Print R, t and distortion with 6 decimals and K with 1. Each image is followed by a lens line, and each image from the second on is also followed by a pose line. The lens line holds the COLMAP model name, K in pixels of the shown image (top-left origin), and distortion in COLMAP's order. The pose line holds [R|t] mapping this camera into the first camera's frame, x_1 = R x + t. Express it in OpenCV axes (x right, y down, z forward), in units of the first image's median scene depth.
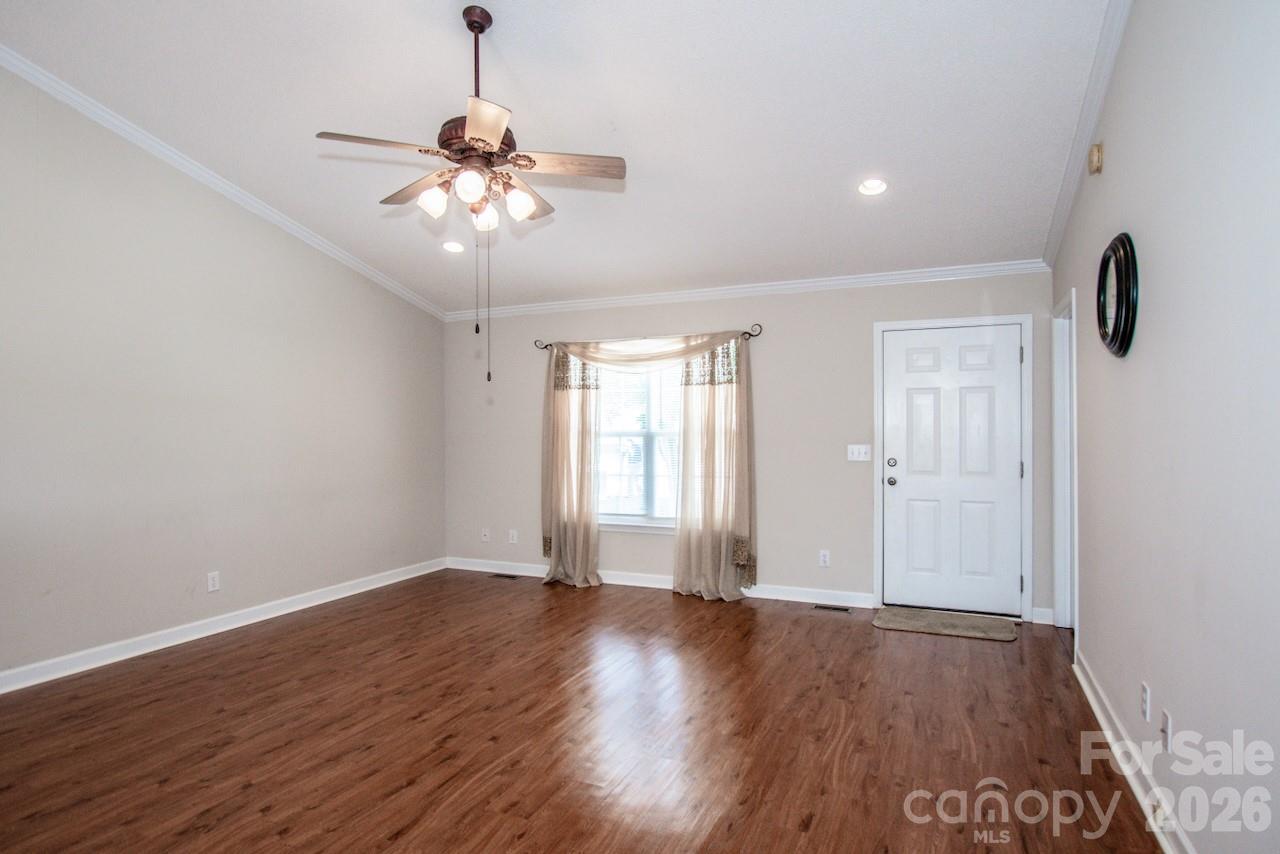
lens RADIAL K [[696.8, 0, 637.0], [0, 696.8, 439.0], [0, 0, 1]] dist [-0.021913, 0.000865]
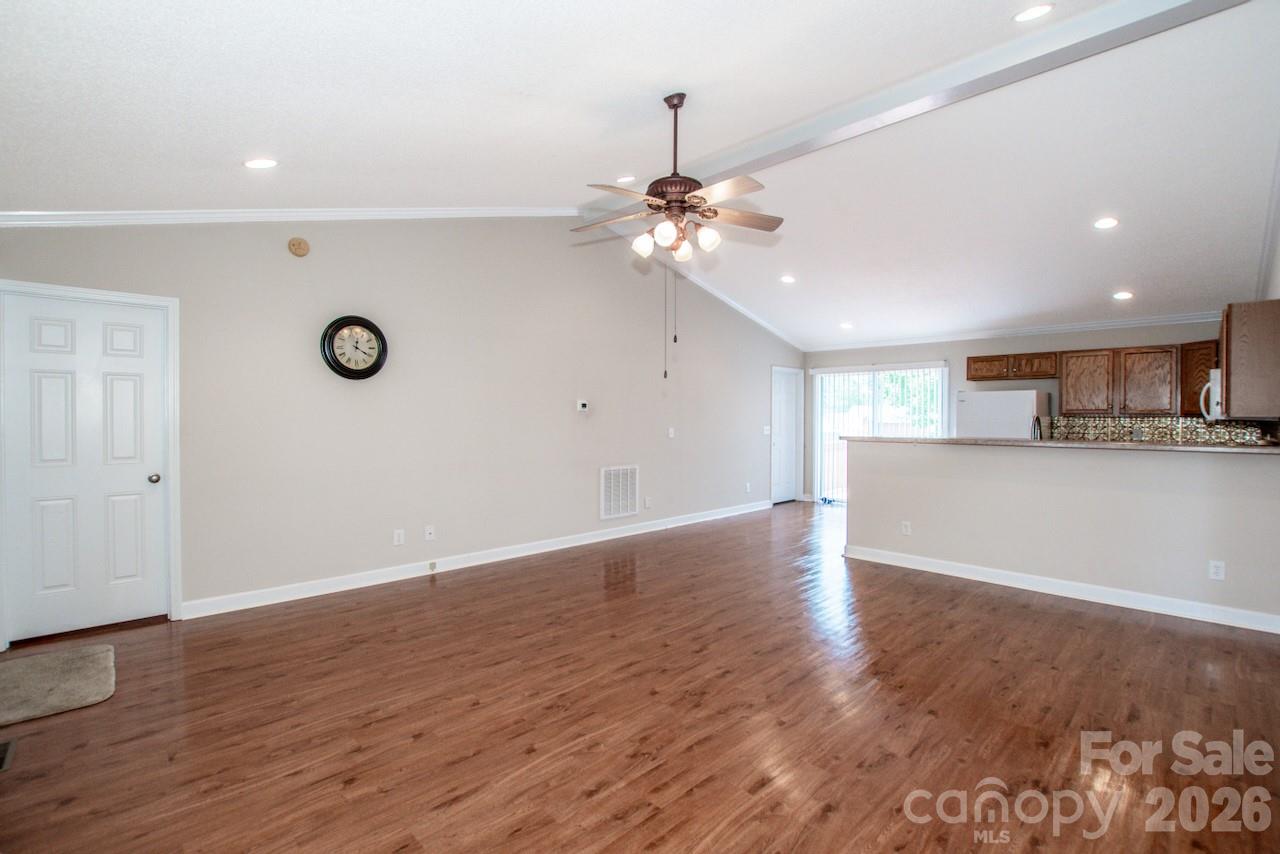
lens RADIAL K [[574.6, 0, 634.8], [0, 574.6, 420.3], [0, 0, 1]] dist [-0.030819, 0.000482]
pose [[-0.930212, 0.001234, 0.367022, -0.328773], [0.009930, 0.999713, 0.021806, -0.017713], [-0.366889, 0.023929, -0.929957, 1.202767]]
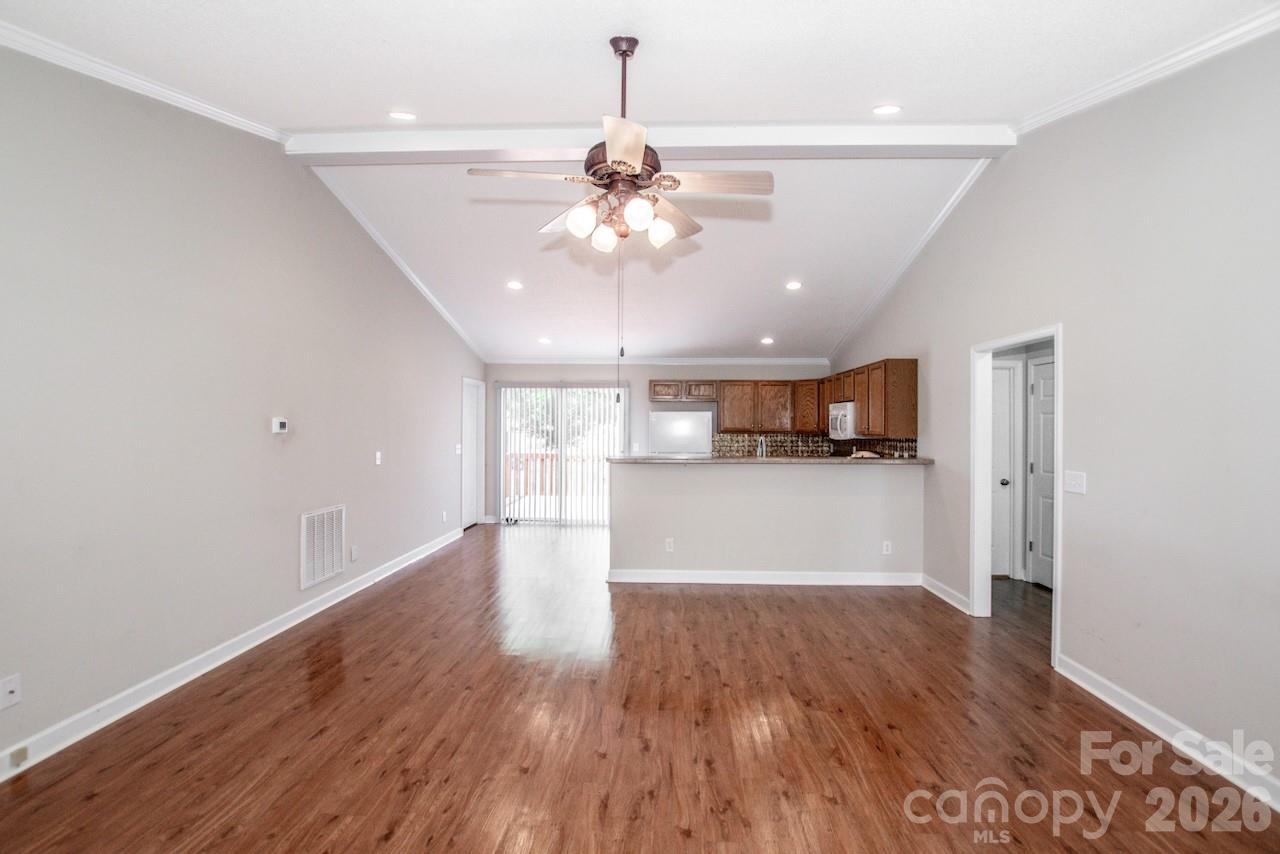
lens RADIAL K [[569.1, 0, 645.6], [0, 569.1, 422.7], [0, 0, 1]] dist [-0.029888, 0.000465]
pose [[-0.927376, 0.000888, -0.374130, 0.026100], [-0.005013, 0.999878, 0.014800, -0.040716], [0.374098, 0.015600, -0.927258, 1.048229]]
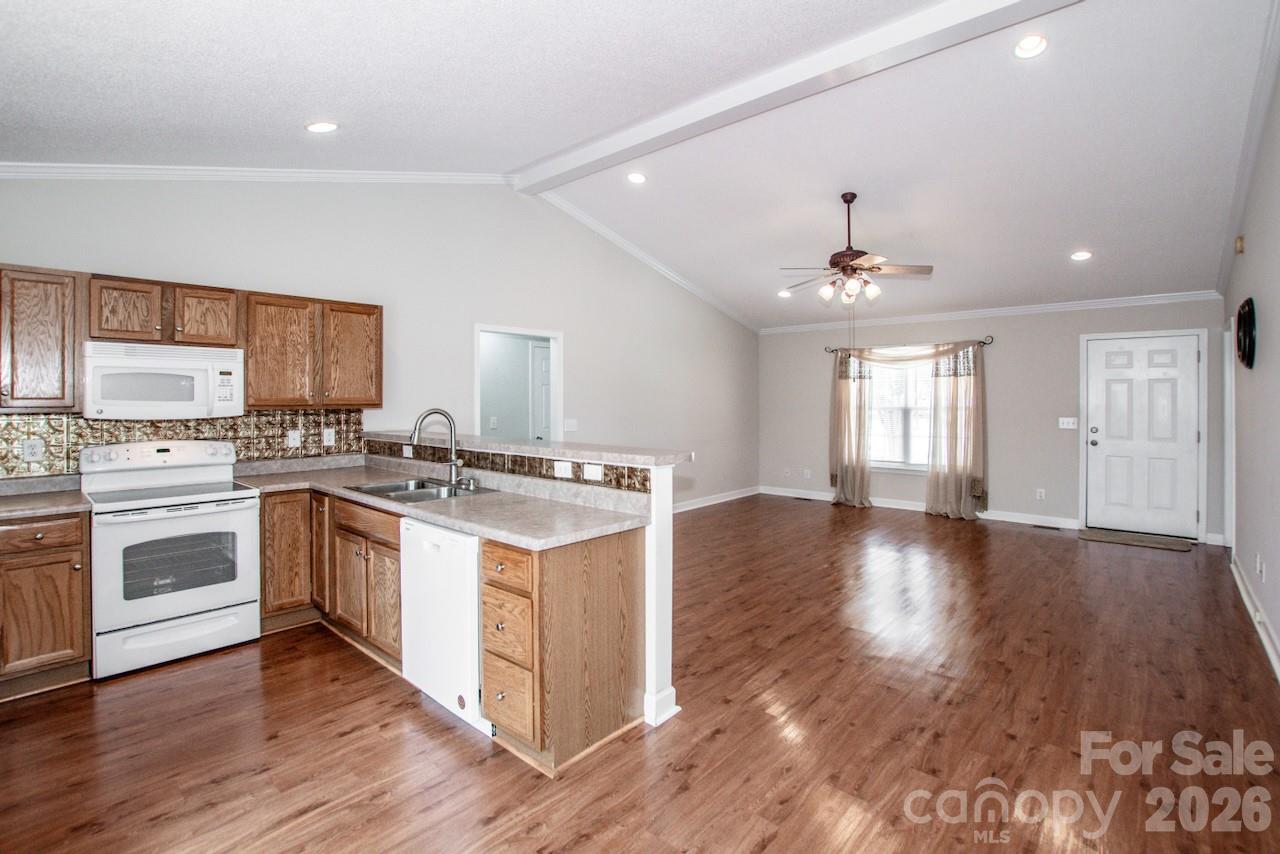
lens RADIAL K [[593.0, 0, 632.3], [0, 593.0, 404.0], [0, 0, 1]] dist [-0.030142, 0.000007]
pose [[0.950944, 0.008121, -0.309257, -0.177300], [-0.010326, 0.999932, -0.005495, -0.004378], [0.309191, 0.008419, 0.950963, -0.460418]]
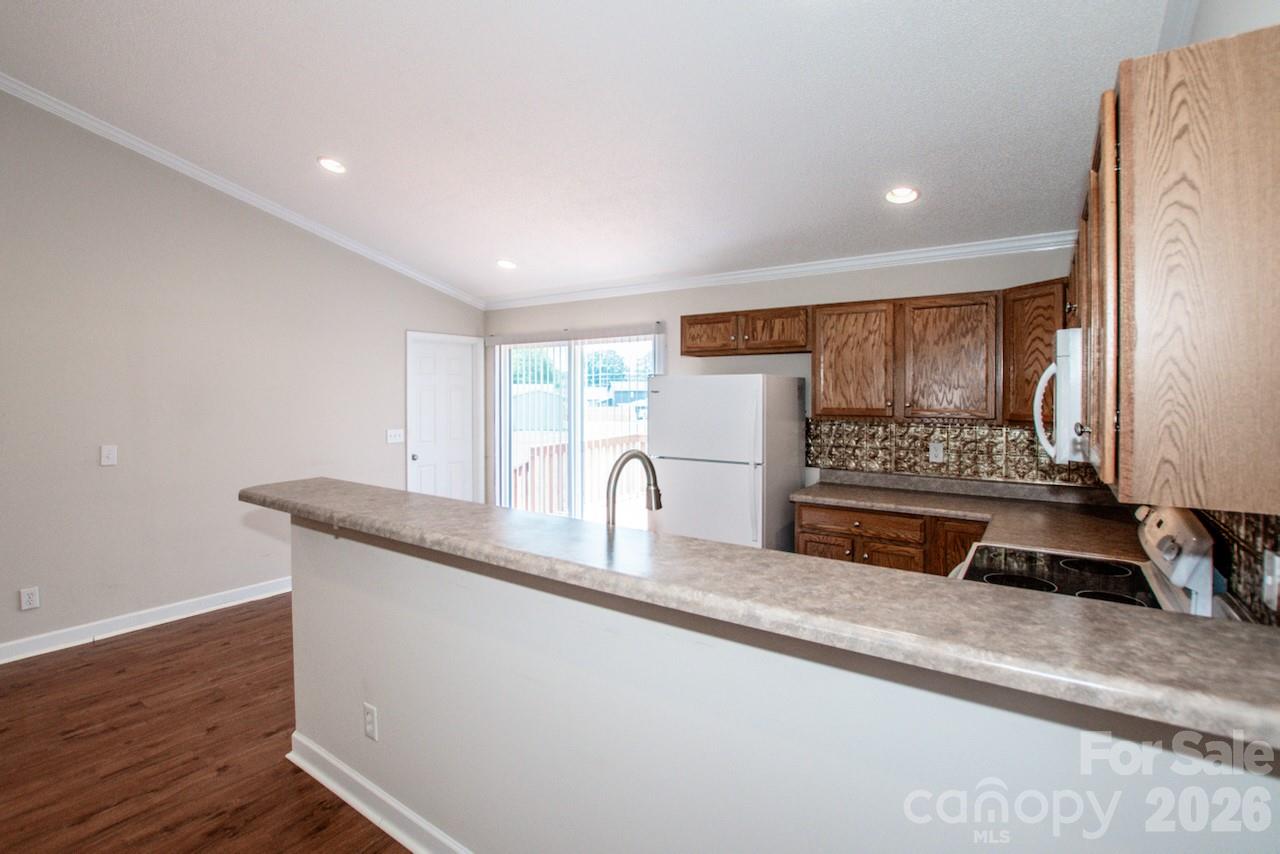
lens RADIAL K [[600.7, 0, 598.1], [0, 600.7, 397.5], [0, 0, 1]] dist [-0.027495, 0.000425]
pose [[-0.976016, 0.003472, 0.217671, -0.654271], [0.009286, 0.999627, 0.025692, -0.040007], [-0.217501, 0.027098, -0.975684, 0.469415]]
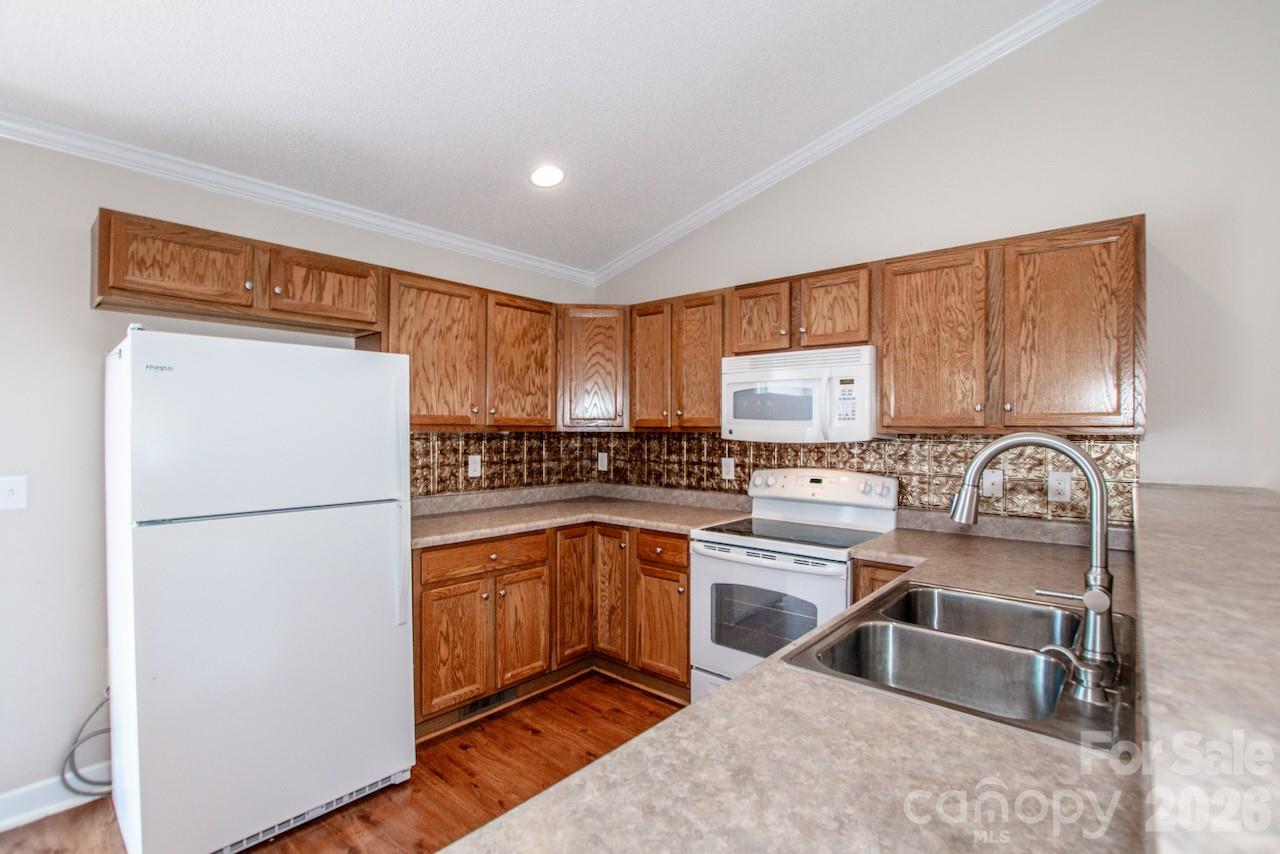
lens RADIAL K [[583.0, 0, 640.0], [0, 583.0, 427.0], [0, 0, 1]] dist [-0.032832, 0.000347]
pose [[-0.285802, 0.001926, -0.958287, -0.323770], [-0.019376, 0.999782, 0.007788, -0.001105], [0.958093, 0.020793, -0.285702, 0.023679]]
